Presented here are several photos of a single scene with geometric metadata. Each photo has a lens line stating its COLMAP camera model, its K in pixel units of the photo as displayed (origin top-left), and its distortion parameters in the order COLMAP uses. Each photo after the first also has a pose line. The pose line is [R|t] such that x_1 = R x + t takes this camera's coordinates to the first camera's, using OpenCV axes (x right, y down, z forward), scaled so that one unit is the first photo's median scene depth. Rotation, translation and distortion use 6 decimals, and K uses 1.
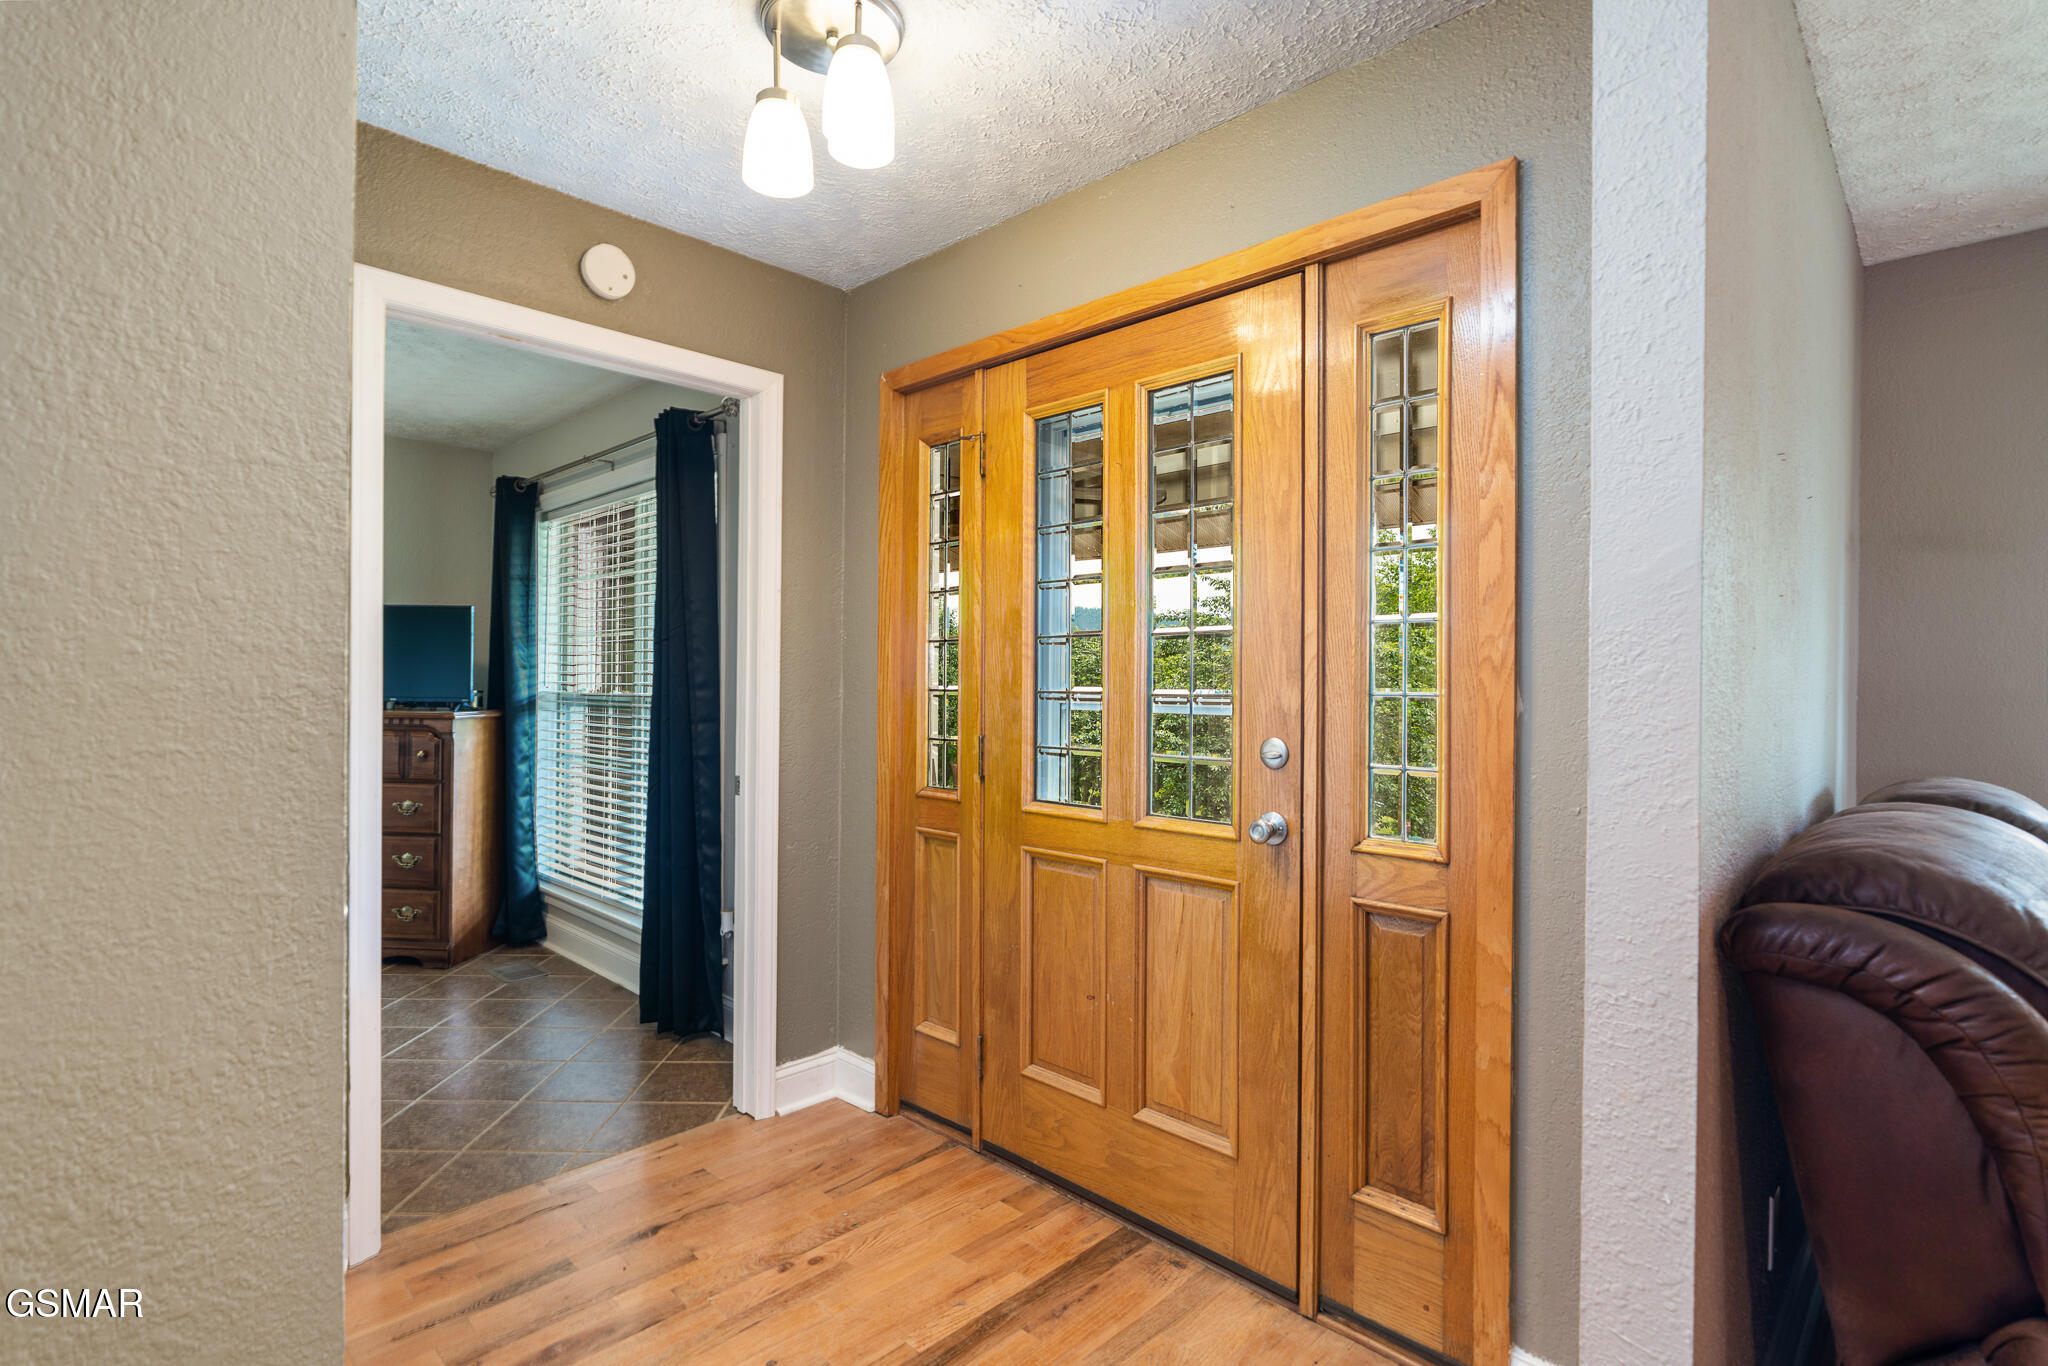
lens RADIAL K [[970.3, 0, 1021.6], [0, 970.3, 690.6], [0, 0, 1]] dist [-0.003303, -0.000305]
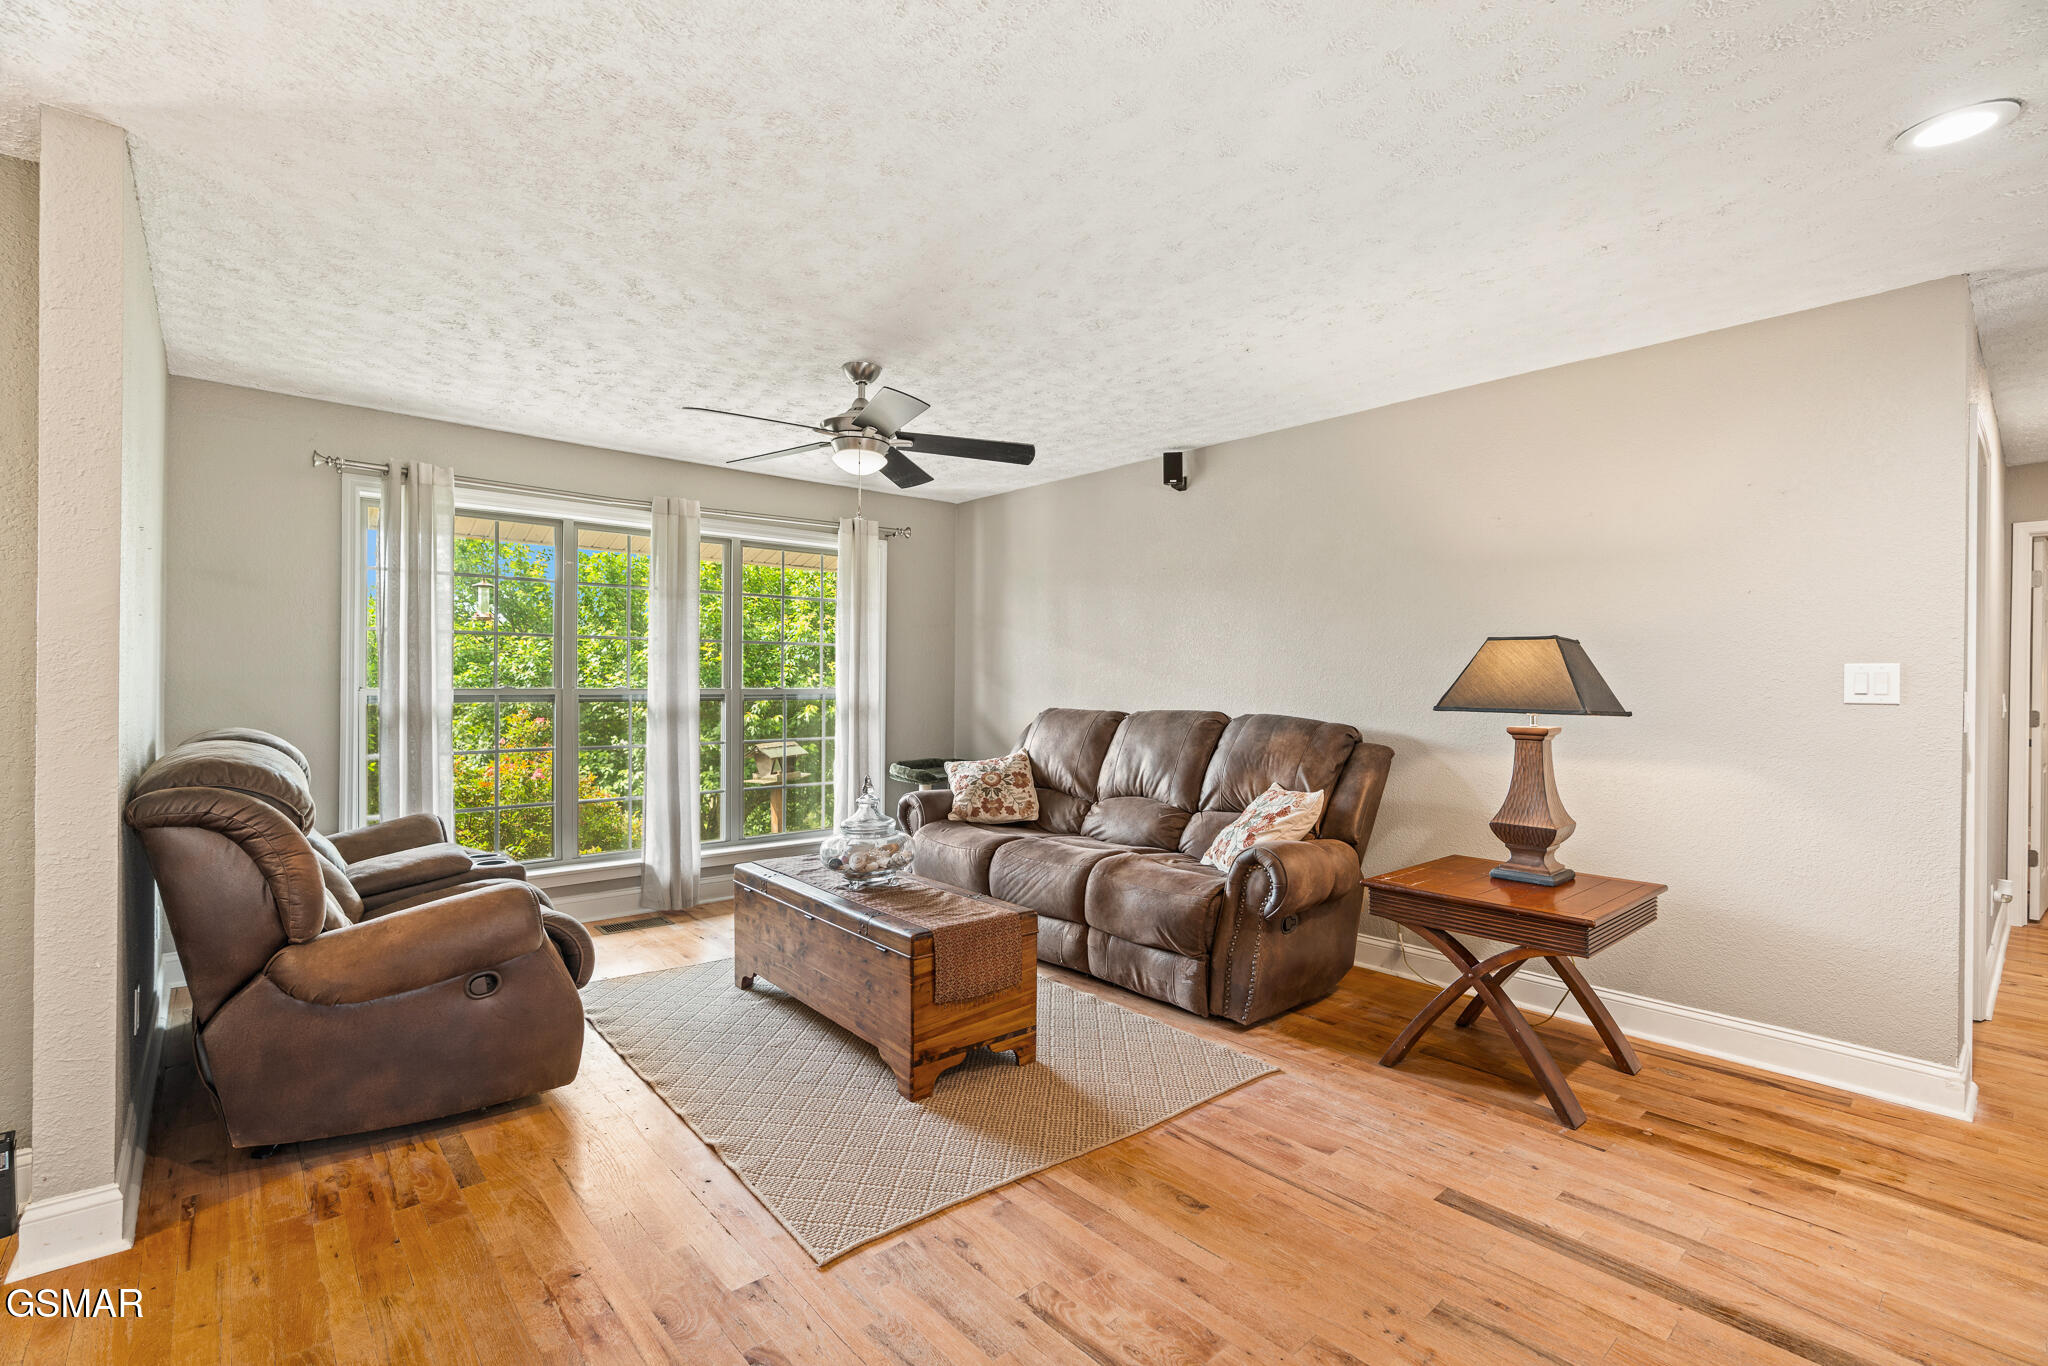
lens RADIAL K [[918.8, 0, 1024.1], [0, 918.8, 682.2], [0, 0, 1]] dist [-0.000119, 0.000209]
pose [[0.071021, -0.005235, 0.997461, -0.622099], [-0.006786, 0.999961, 0.005732, -0.005188], [-0.997452, -0.007176, 0.070983, -0.563119]]
